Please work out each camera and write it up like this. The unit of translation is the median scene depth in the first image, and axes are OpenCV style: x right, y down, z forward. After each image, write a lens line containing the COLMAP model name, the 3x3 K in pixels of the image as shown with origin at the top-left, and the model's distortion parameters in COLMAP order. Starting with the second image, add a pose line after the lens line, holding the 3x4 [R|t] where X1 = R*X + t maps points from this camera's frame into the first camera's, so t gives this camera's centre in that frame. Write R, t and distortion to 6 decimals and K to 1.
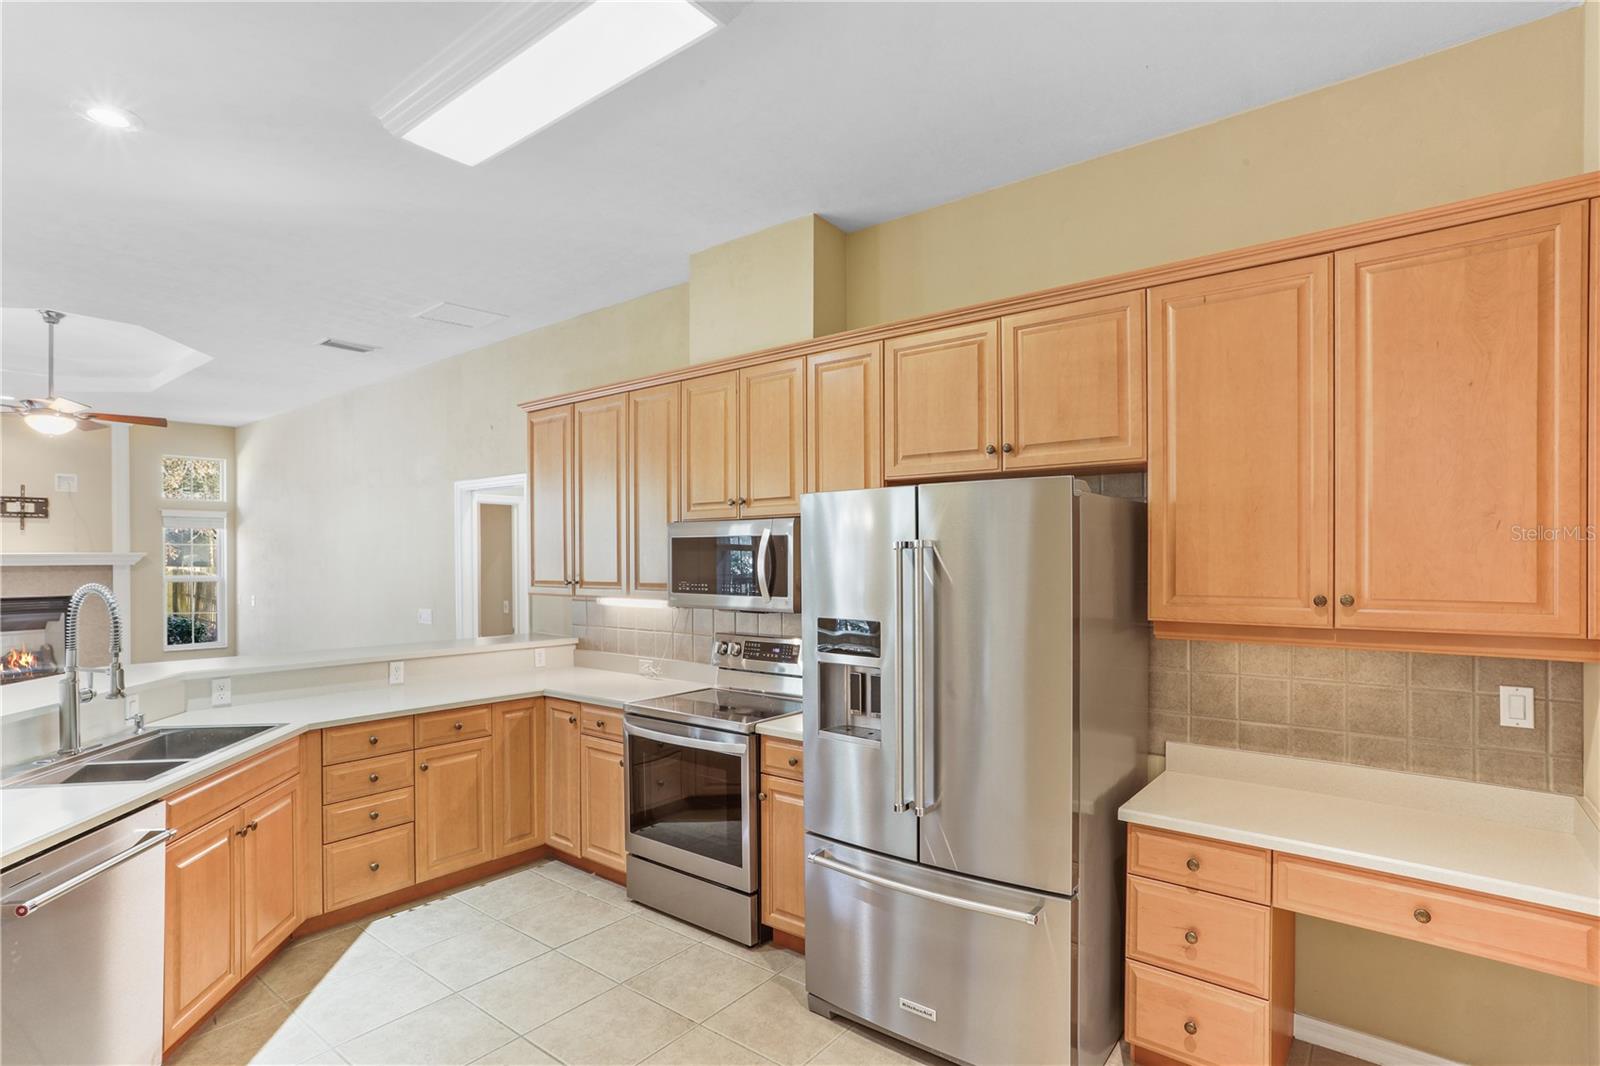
lens RADIAL K [[794.2, 0, 811.4], [0, 794.2, 558.7], [0, 0, 1]] dist [-0.043960, 0.023431]
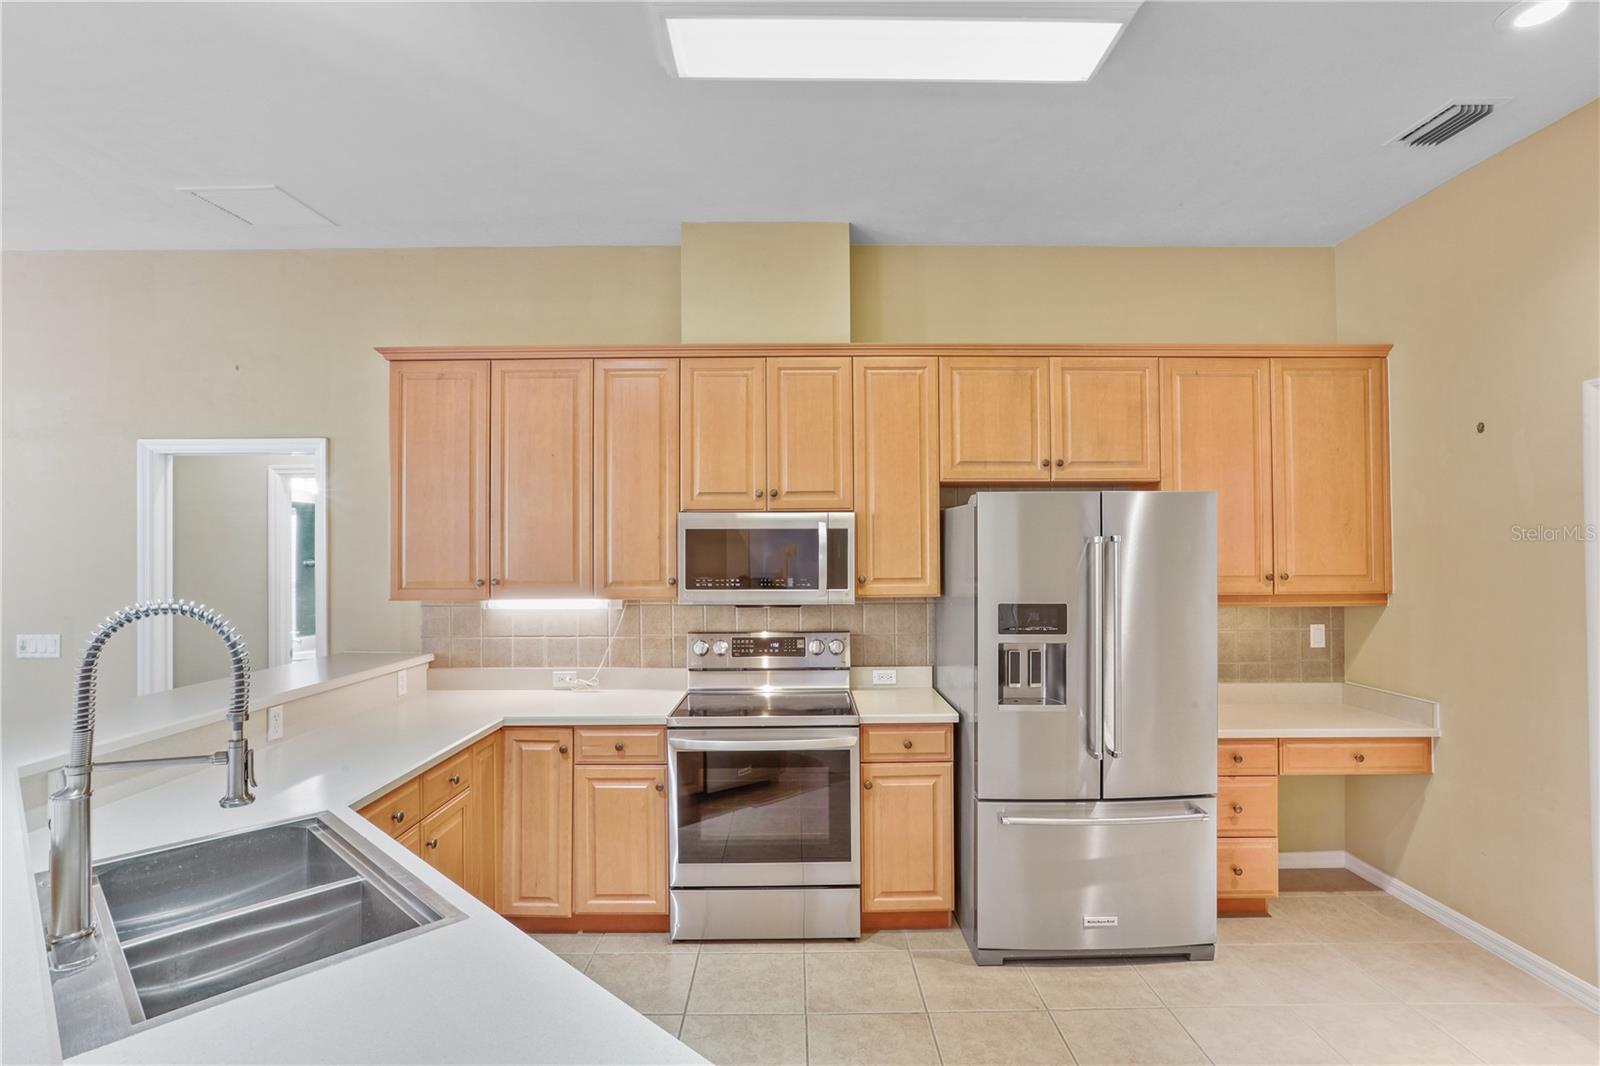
lens RADIAL K [[794.2, 0, 783.6], [0, 794.2, 529.8], [0, 0, 1]] dist [-0.043960, 0.023431]
pose [[0.782709, 0.015061, 0.622205, -0.696362], [0.002067, 0.999639, -0.026797, -0.000747], [-0.622384, 0.022261, 0.782396, 0.235188]]
